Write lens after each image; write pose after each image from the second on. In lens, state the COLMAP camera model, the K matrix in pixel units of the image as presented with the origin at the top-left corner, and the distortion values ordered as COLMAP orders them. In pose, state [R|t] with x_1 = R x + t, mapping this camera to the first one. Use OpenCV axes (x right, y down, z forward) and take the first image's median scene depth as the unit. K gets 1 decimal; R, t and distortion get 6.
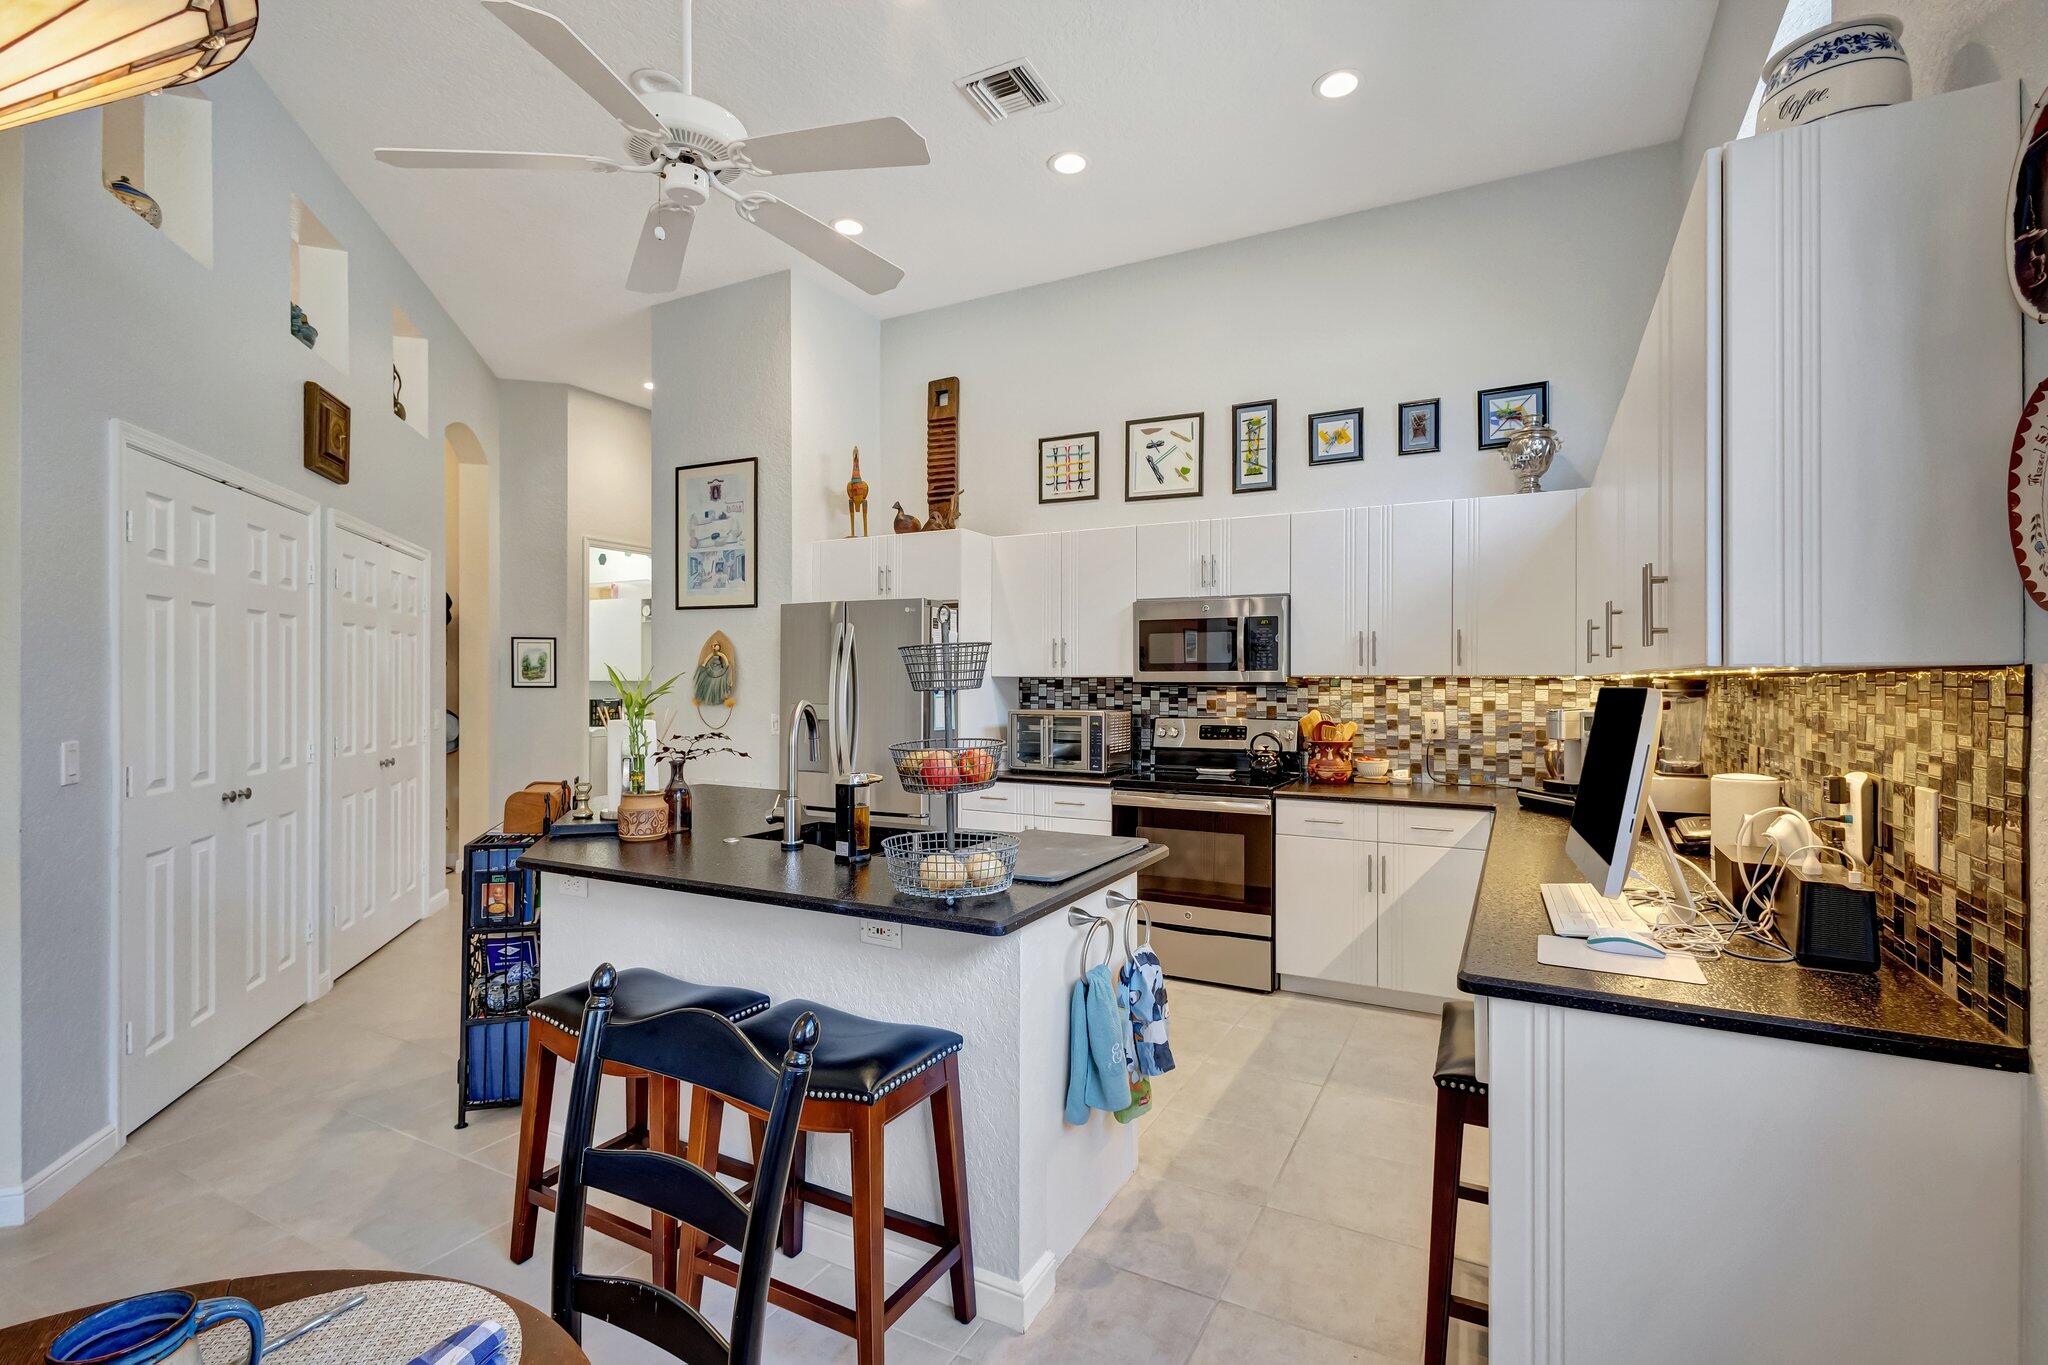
lens RADIAL K [[946.9, 0, 1012.0], [0, 946.9, 684.6], [0, 0, 1]] dist [0.010834, -0.002628]
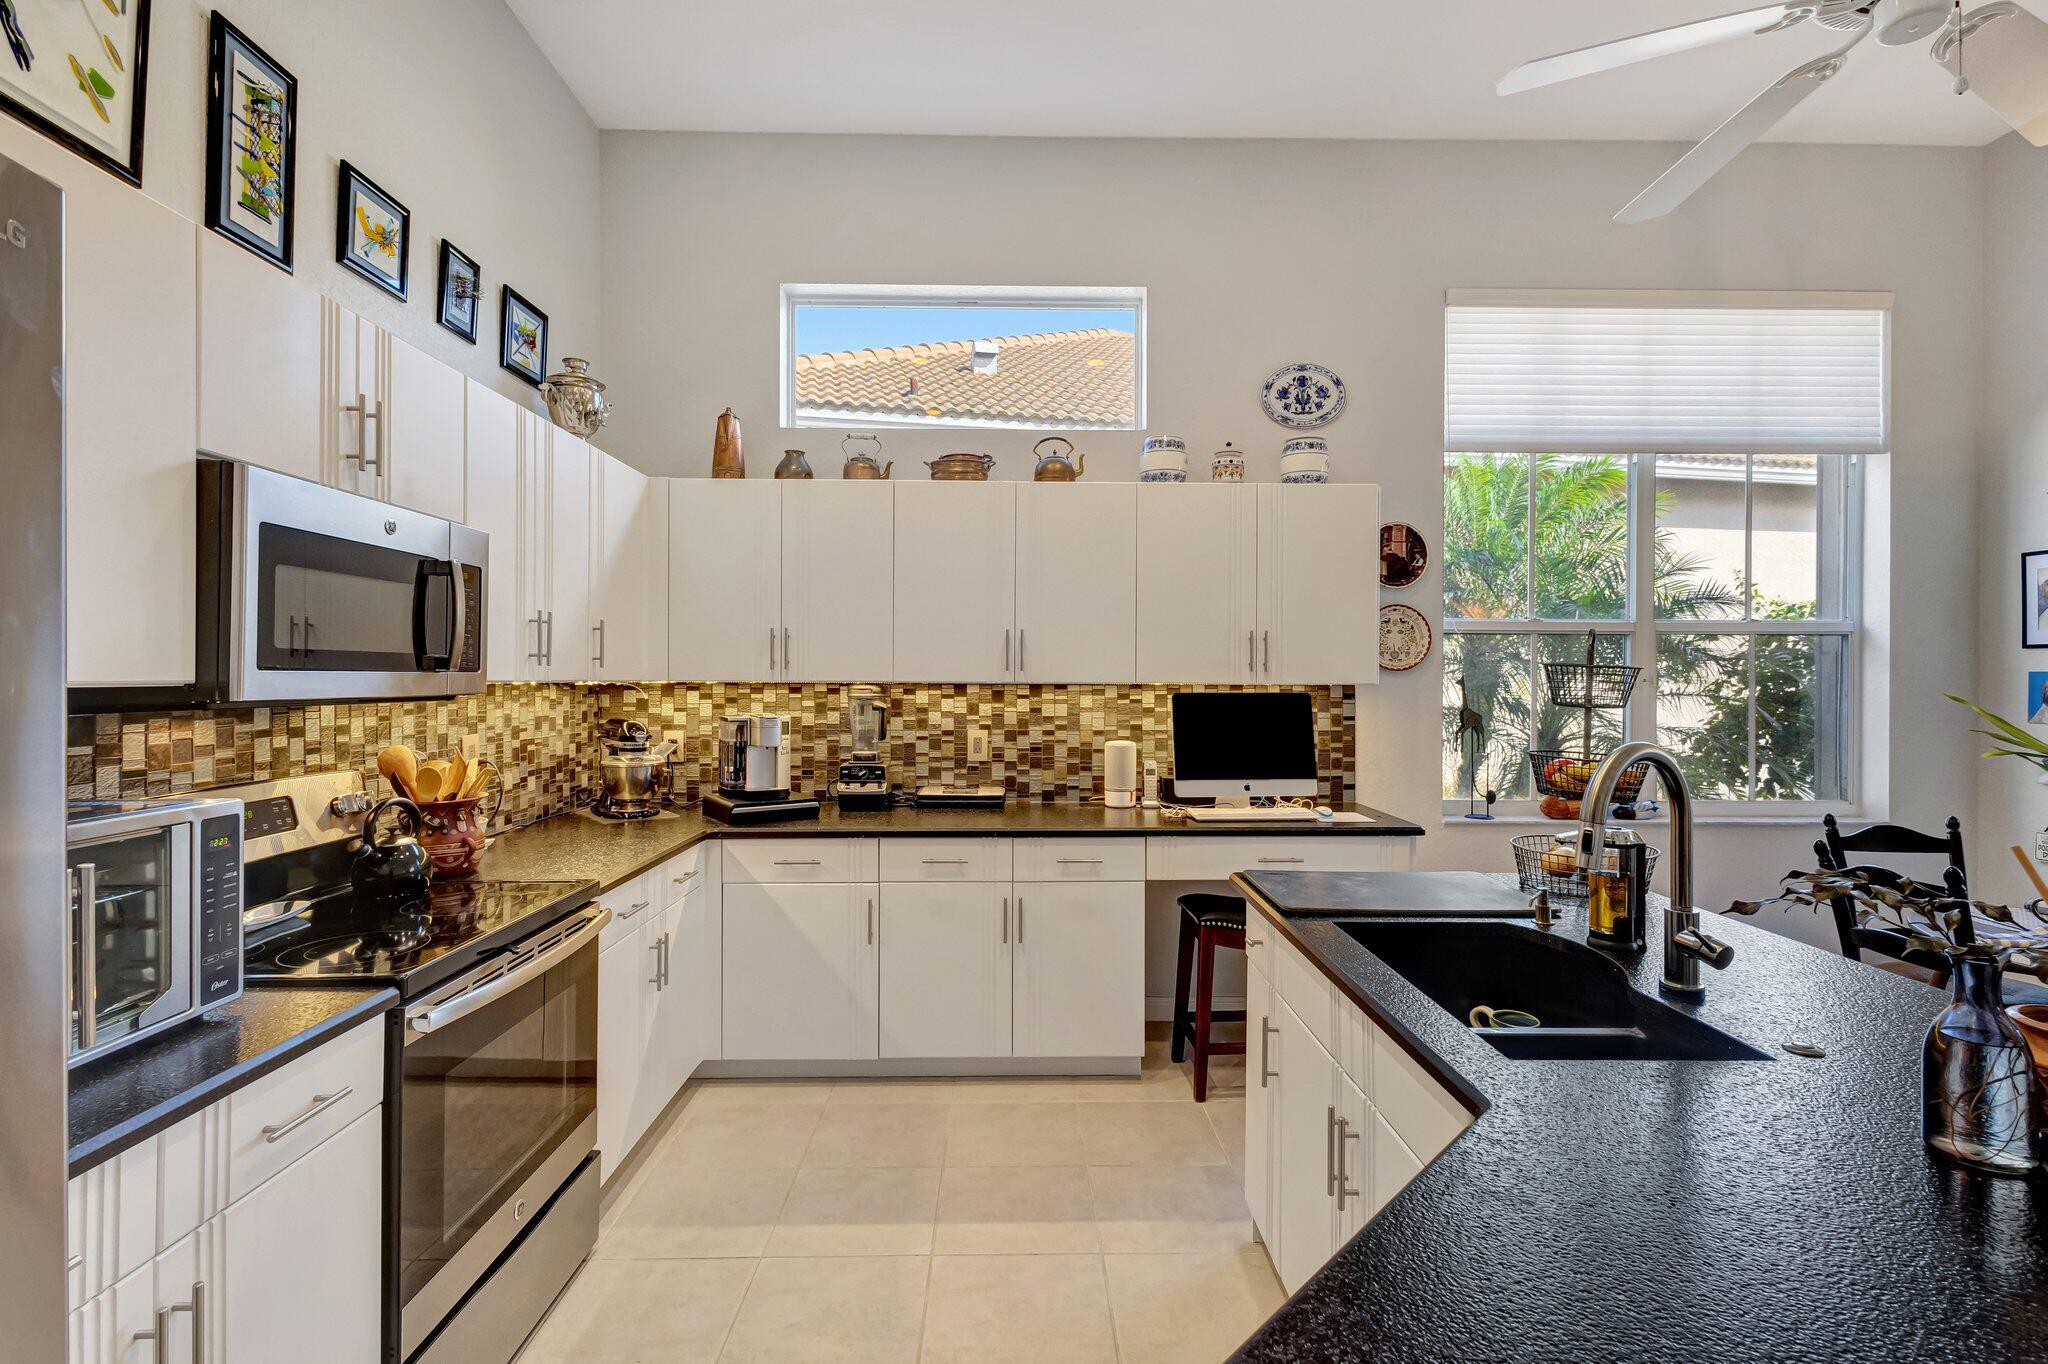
lens RADIAL K [[946.9, 0, 1031.6], [0, 946.9, 682.9], [0, 0, 1]] dist [0.010834, -0.002628]
pose [[-0.500472, -0.007225, 0.865722, -0.305299], [0.000438, 0.999963, 0.008598, -0.012115], [-0.865753, 0.004682, -0.500450, 0.931212]]
